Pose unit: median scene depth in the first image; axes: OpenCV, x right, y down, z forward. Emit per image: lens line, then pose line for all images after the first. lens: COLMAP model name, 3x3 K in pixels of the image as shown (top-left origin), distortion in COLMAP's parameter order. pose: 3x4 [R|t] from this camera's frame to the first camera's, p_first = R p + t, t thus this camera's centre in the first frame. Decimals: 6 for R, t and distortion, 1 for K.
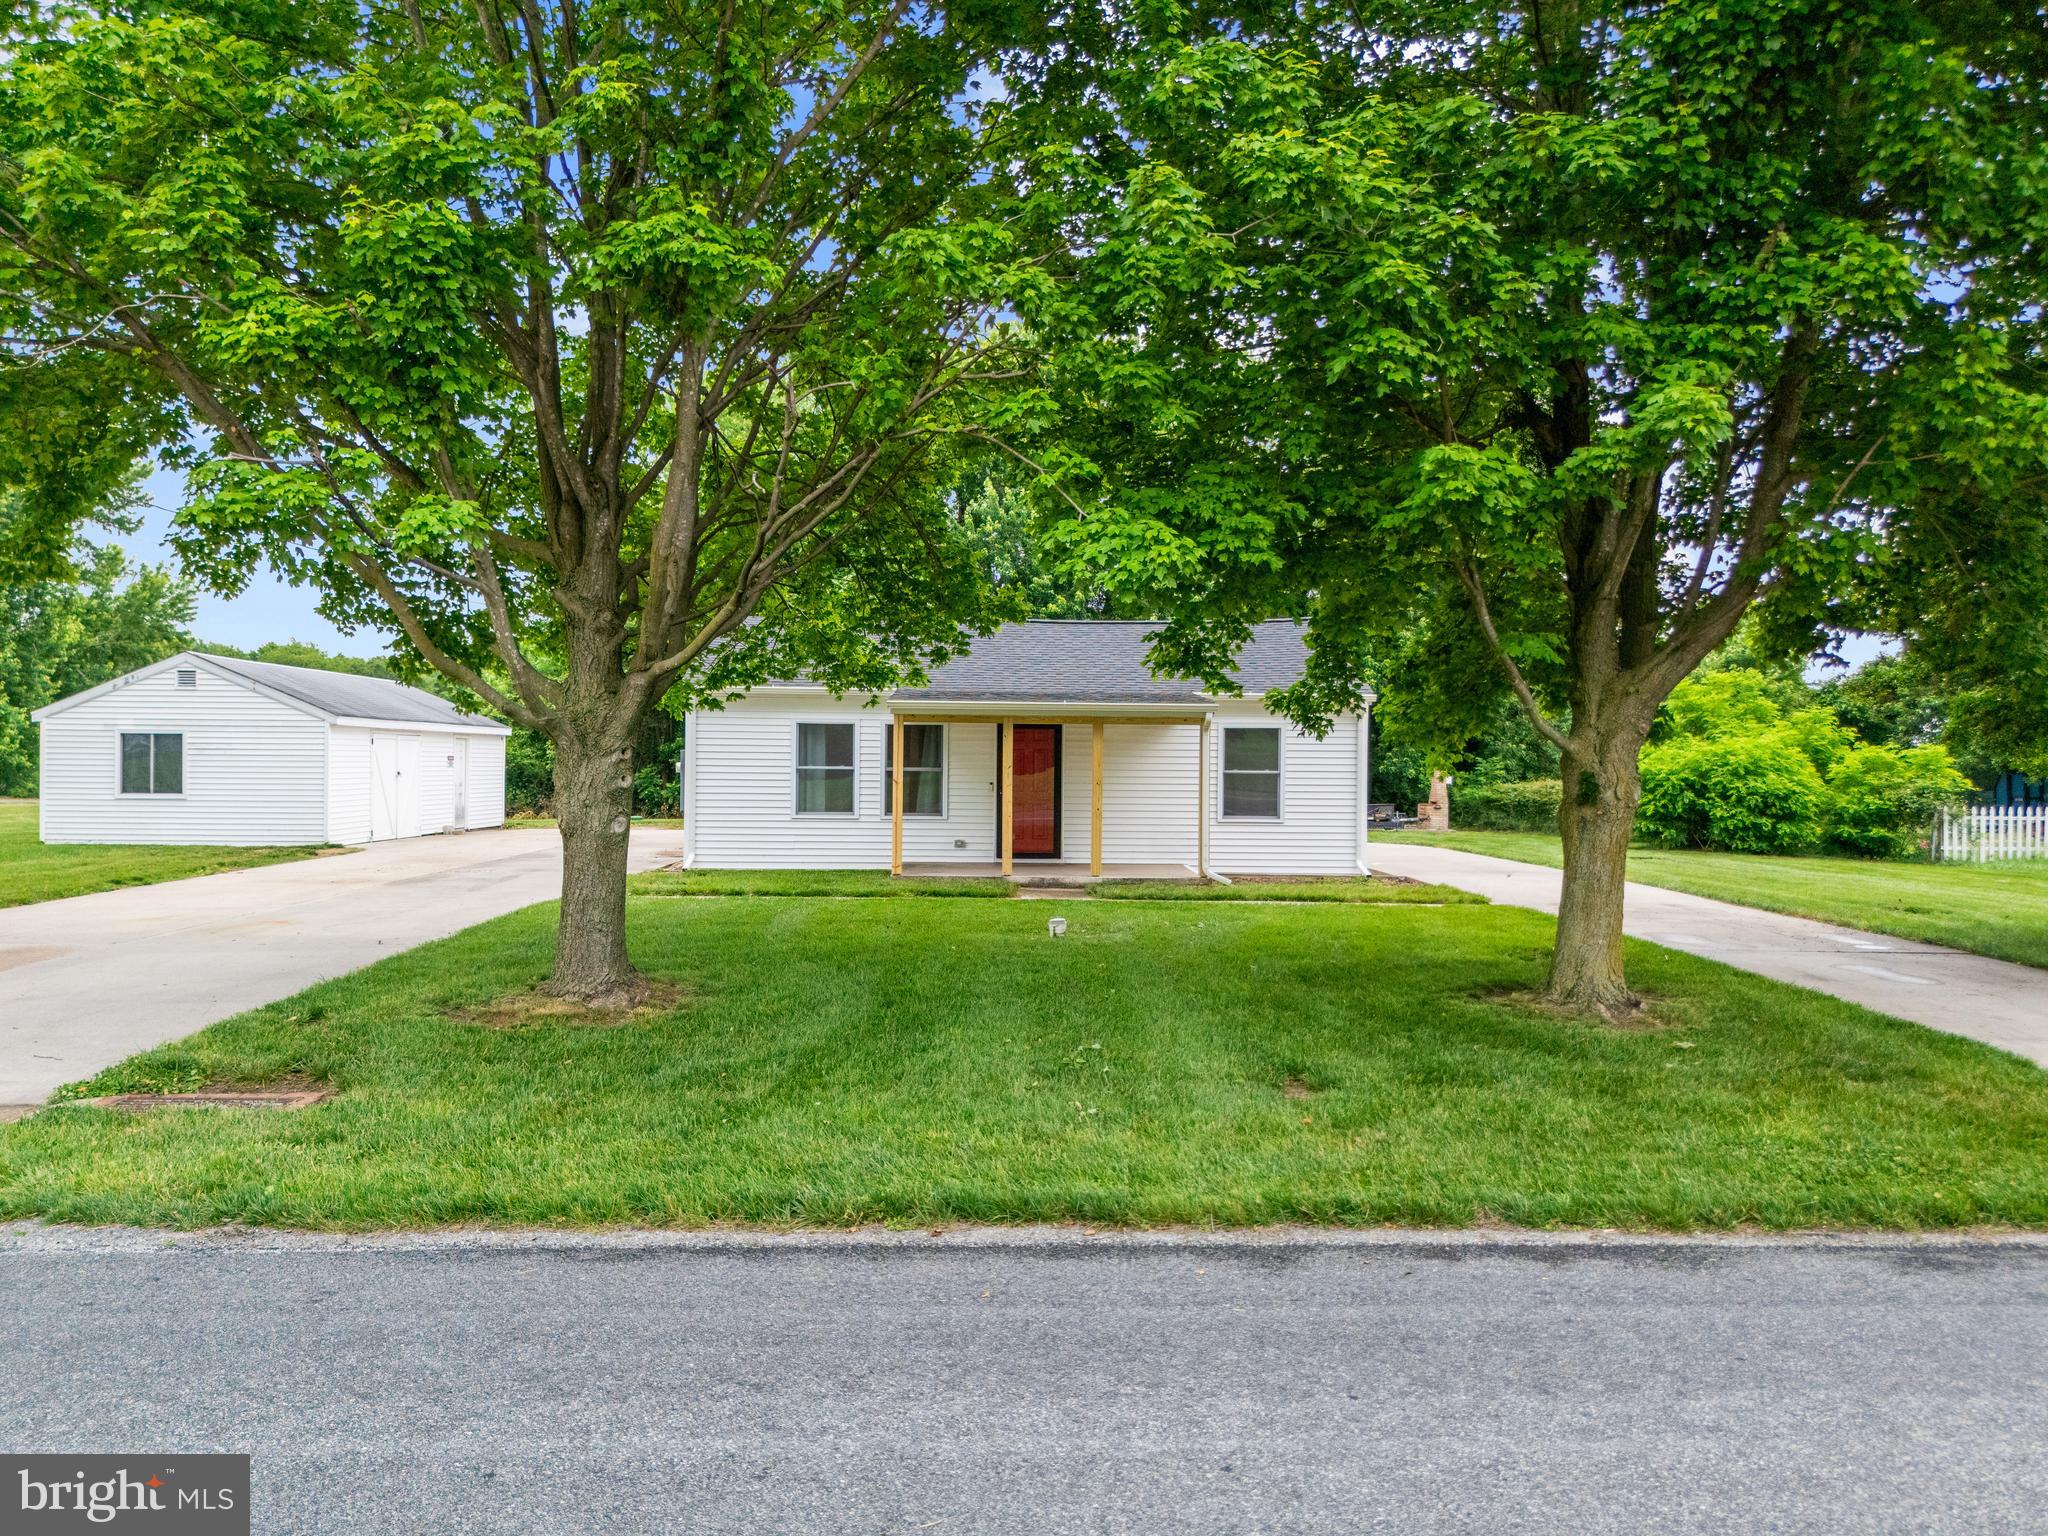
lens RADIAL K [[1531.4, 0, 1021.0], [0, 1531.4, 711.4], [0, 0, 1]] dist [0.017016, -0.002202]
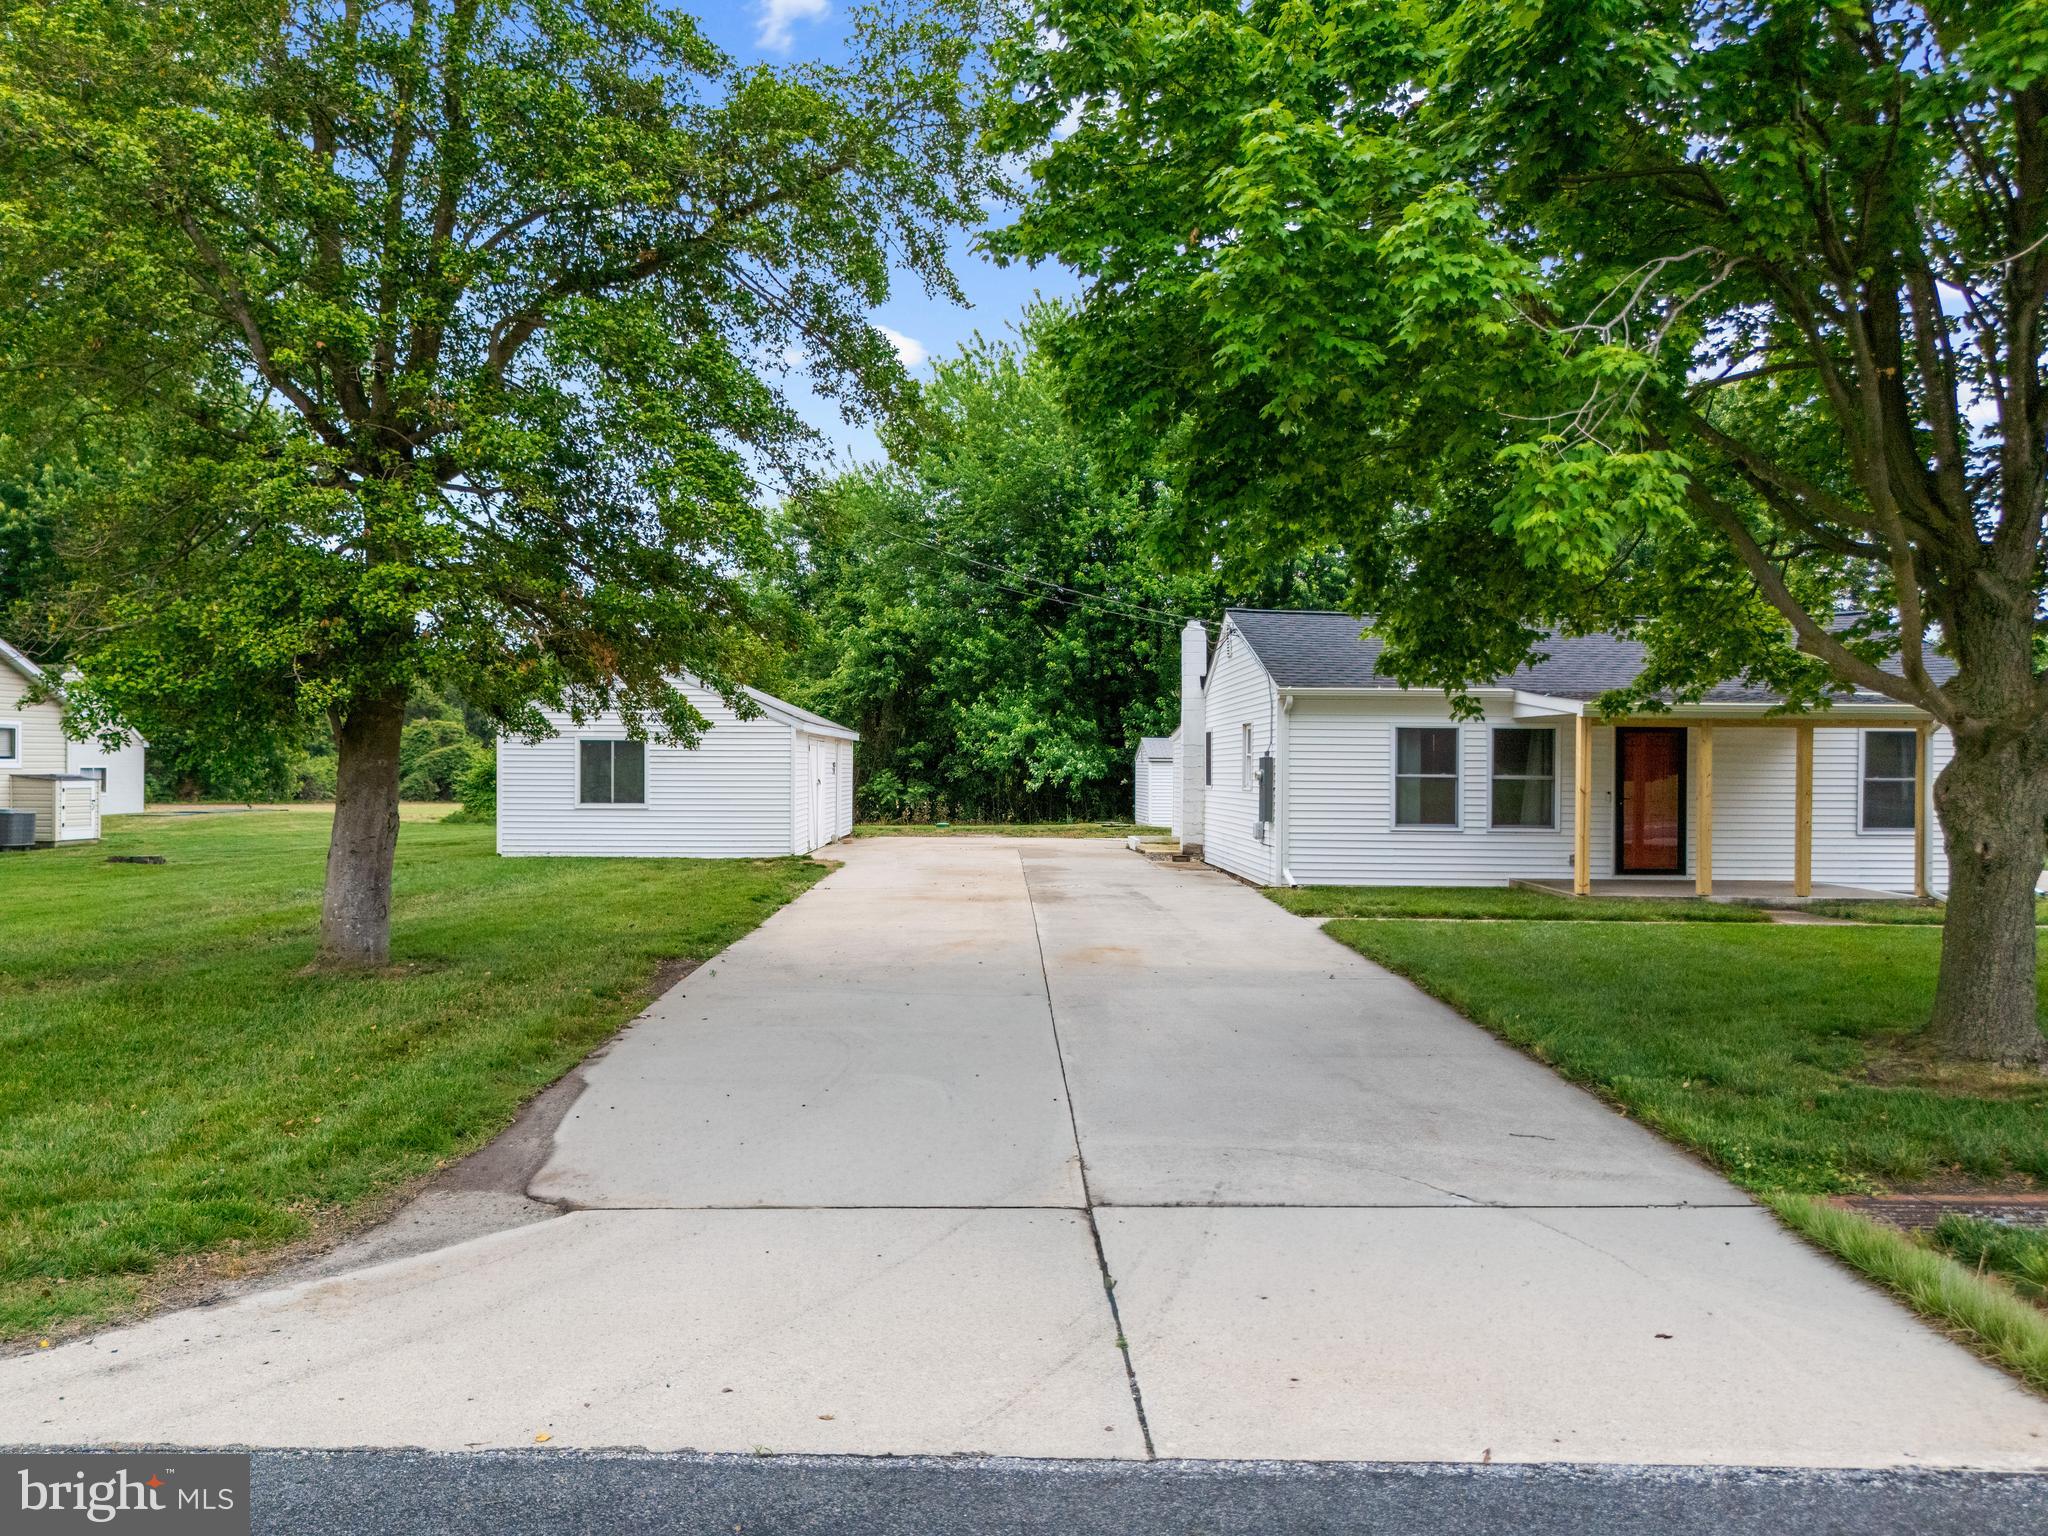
lens RADIAL K [[1531.4, 0, 1021.0], [0, 1531.4, 711.4], [0, 0, 1]] dist [0.017016, -0.002202]
pose [[0.999984, -0.002007, -0.005276, -0.362393], [0.001998, 0.999997, -0.001681, -0.001038], [0.005279, 0.001670, 0.999985, 0.076576]]
